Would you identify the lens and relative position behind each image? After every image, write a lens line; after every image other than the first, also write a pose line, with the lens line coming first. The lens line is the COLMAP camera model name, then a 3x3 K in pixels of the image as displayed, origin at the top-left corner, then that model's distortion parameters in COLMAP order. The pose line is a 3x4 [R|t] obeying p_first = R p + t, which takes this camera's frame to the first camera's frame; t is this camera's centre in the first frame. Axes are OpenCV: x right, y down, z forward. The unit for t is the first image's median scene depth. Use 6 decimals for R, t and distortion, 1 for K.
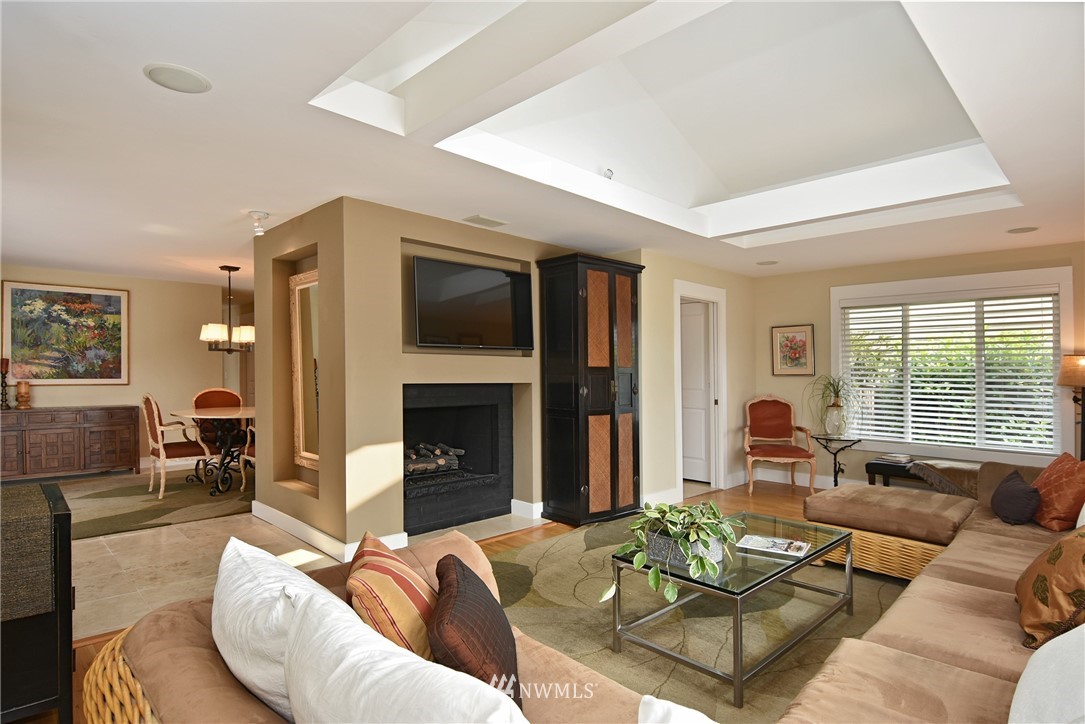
lens RADIAL K [[582.5, 0, 534.9], [0, 582.5, 367.4], [0, 0, 1]] dist [0.012974, -0.005369]
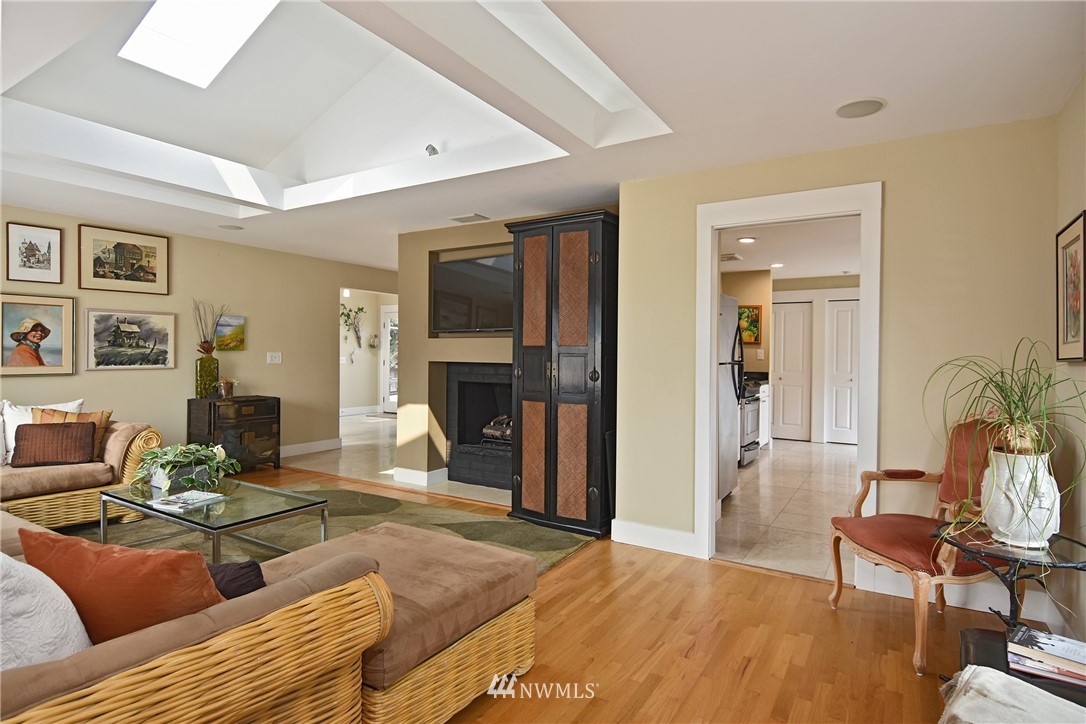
lens RADIAL K [[583.0, 0, 539.8], [0, 583.0, 364.2], [0, 0, 1]] dist [0.012974, -0.005369]
pose [[0.214248, 0.012534, -0.976699, 0.905838], [-0.001717, 0.999921, 0.012456, 0.014608], [0.976778, -0.000992, 0.214253, 0.768227]]
